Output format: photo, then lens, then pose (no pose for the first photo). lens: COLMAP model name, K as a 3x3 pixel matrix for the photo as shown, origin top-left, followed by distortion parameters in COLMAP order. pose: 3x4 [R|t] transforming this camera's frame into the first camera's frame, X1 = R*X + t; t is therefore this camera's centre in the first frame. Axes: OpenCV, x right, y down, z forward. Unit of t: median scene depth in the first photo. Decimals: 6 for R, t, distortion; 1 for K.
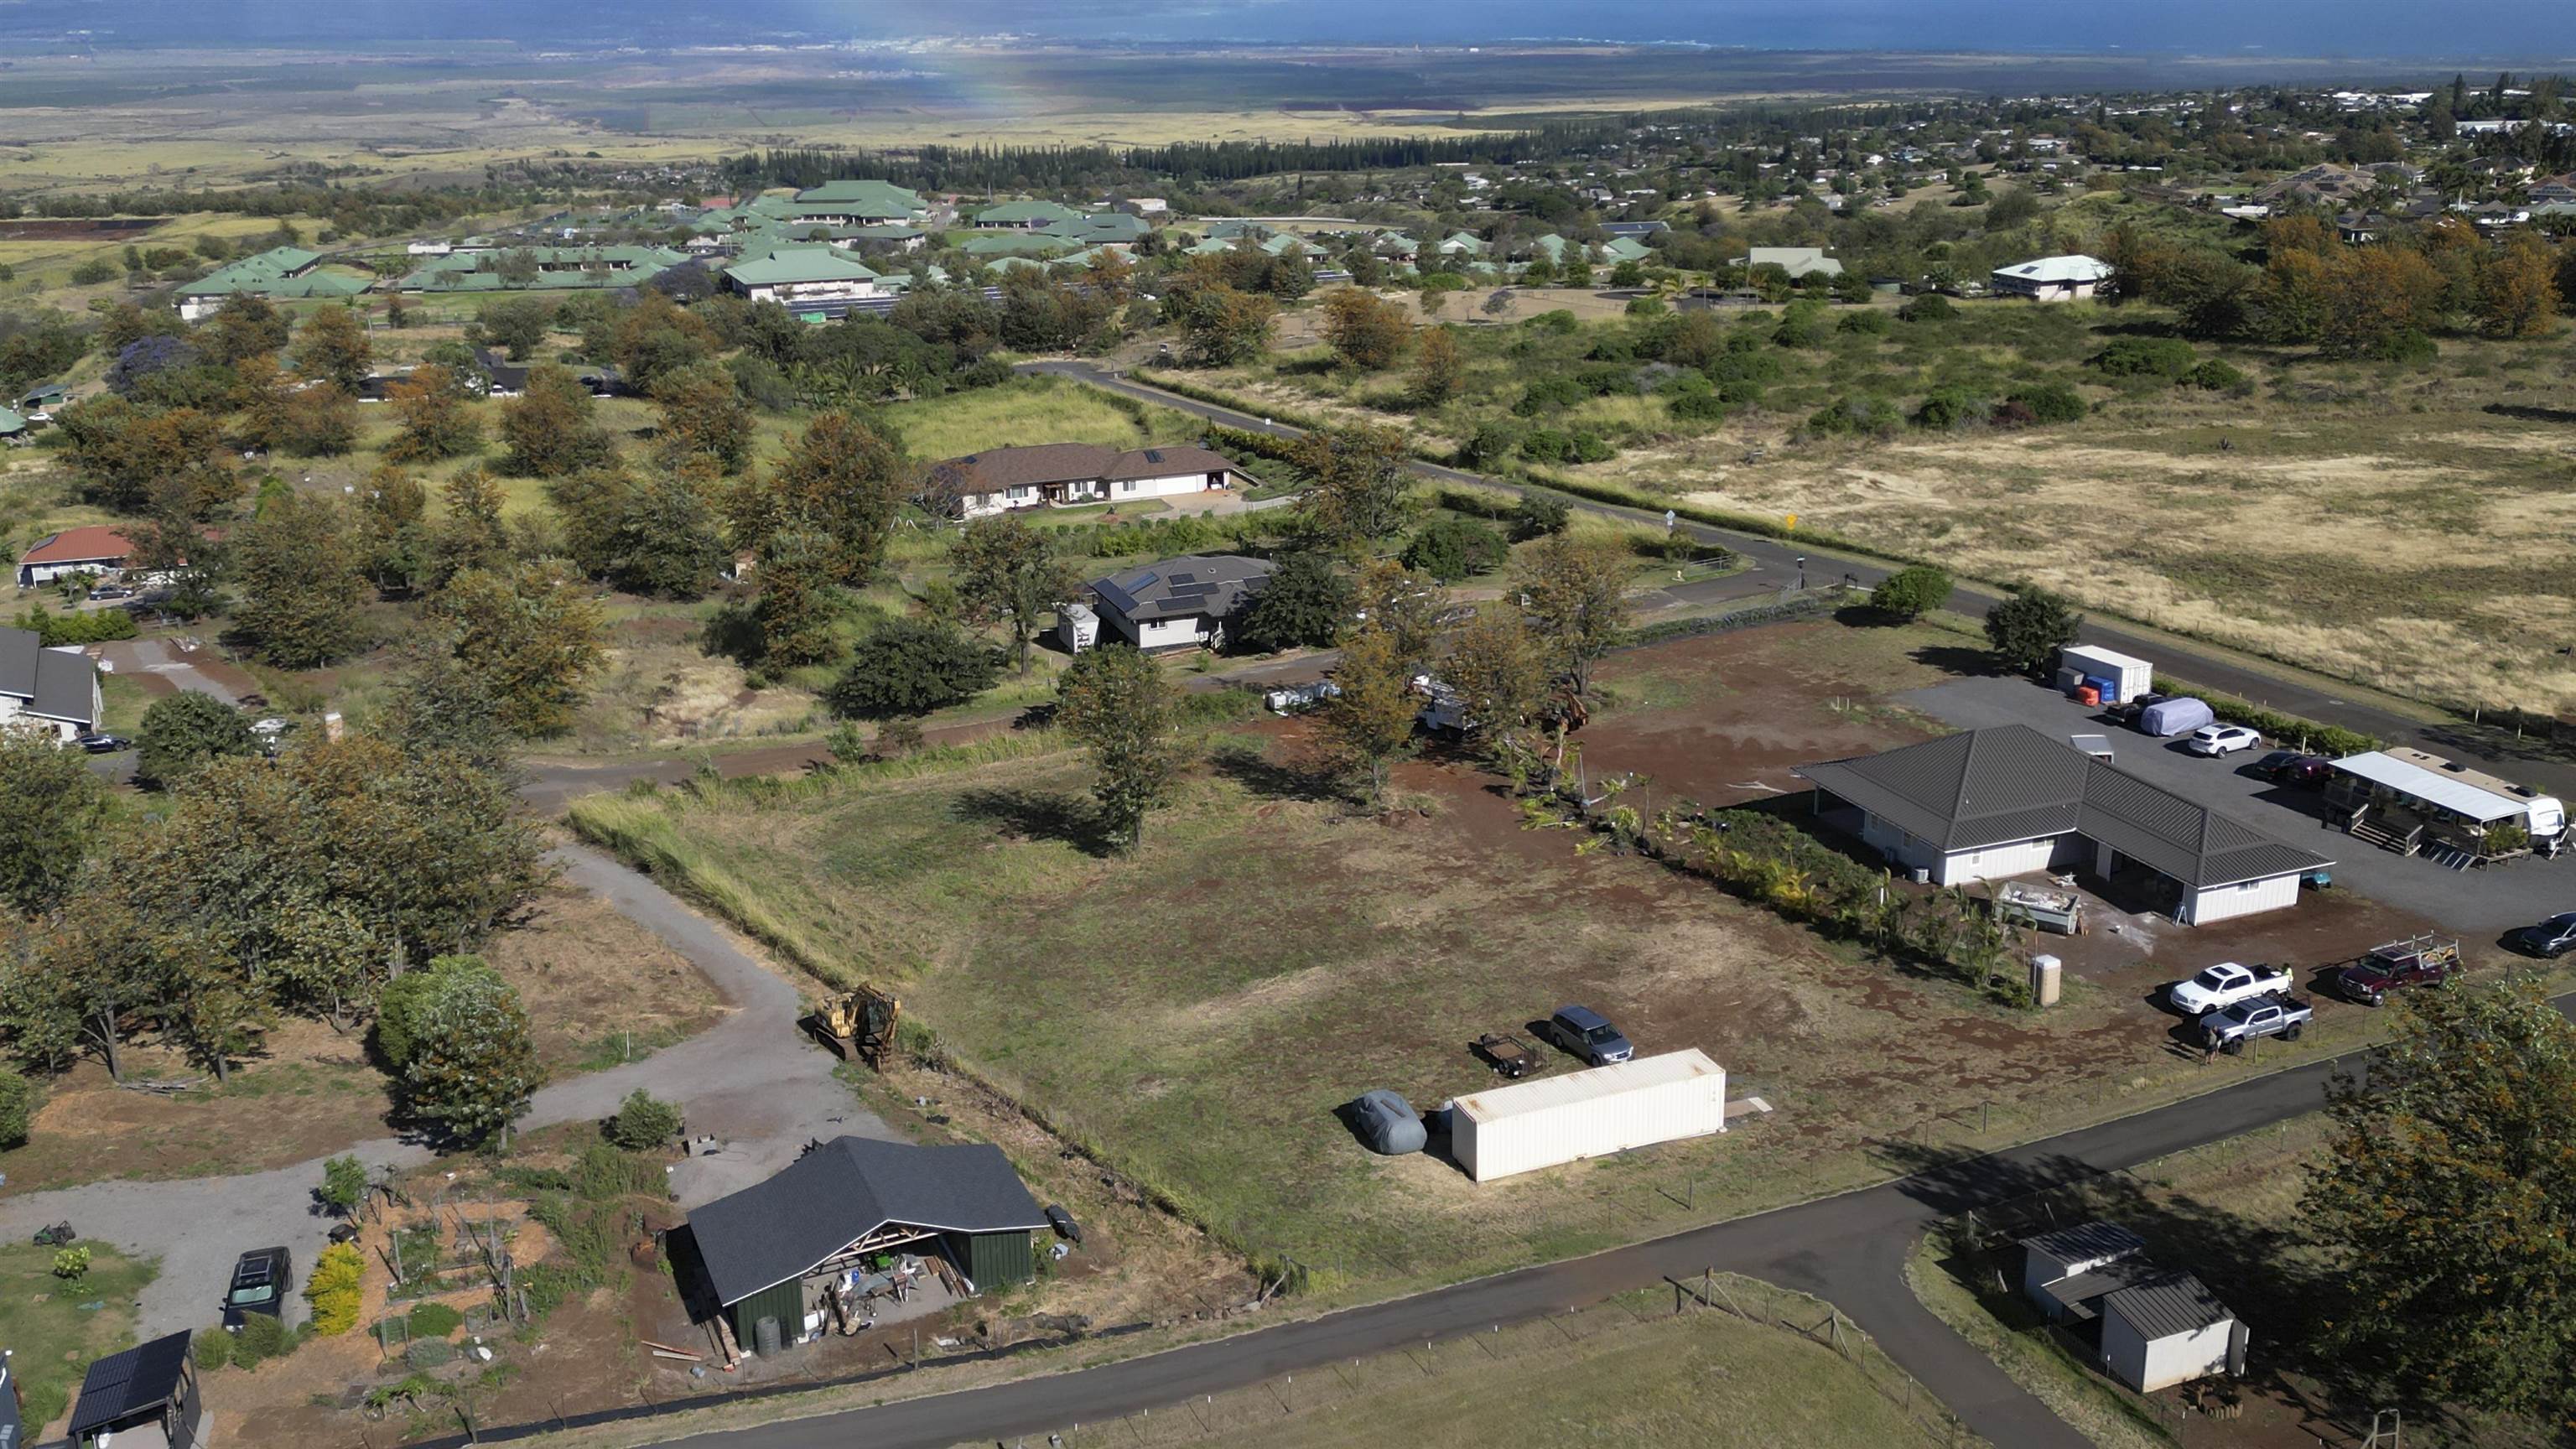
lens RADIAL K [[2309.4, 0, 1273.9], [0, 2309.4, 753.9], [0, 0, 1]] dist [0.152895, -0.268156]
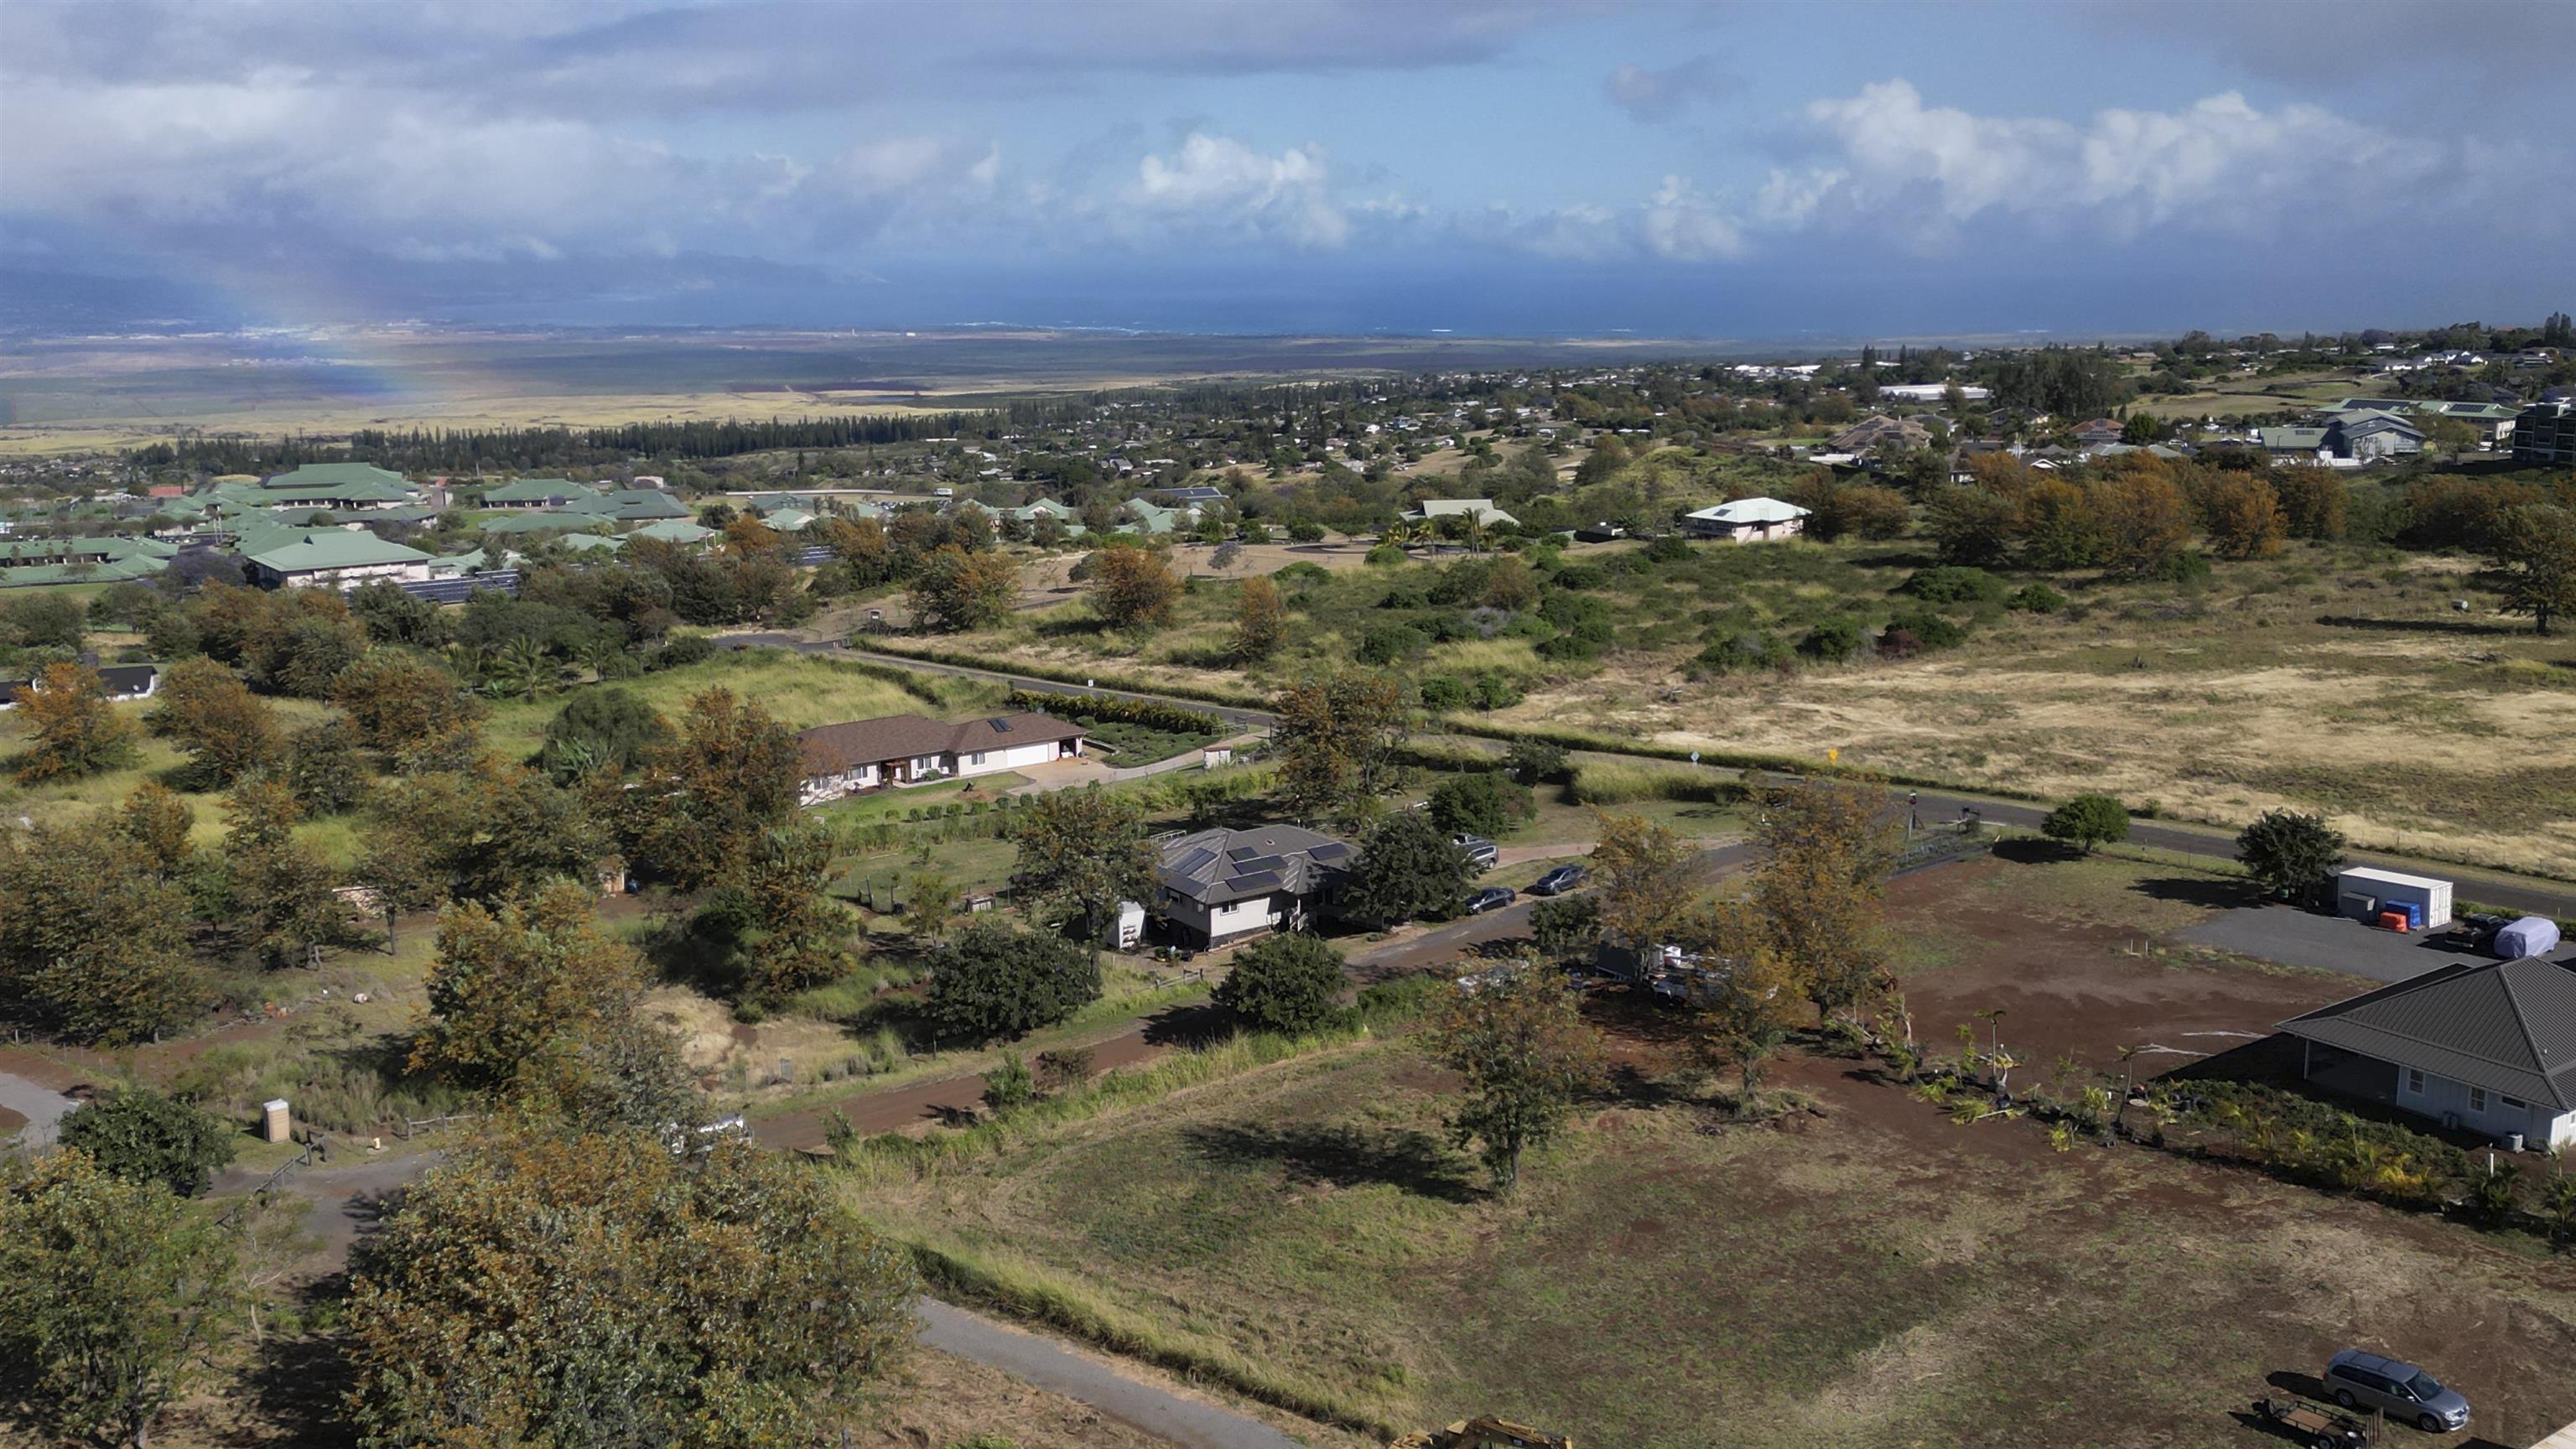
lens RADIAL K [[2309.4, 0, 1273.9], [0, 2309.4, 753.9], [0, 0, 1]] dist [0.152895, -0.268156]
pose [[0.972004, -0.051135, 0.229332, -0.250200], [0.076957, 0.991479, -0.105101, -0.023428], [-0.222003, 0.119807, 0.967657, 0.171108]]
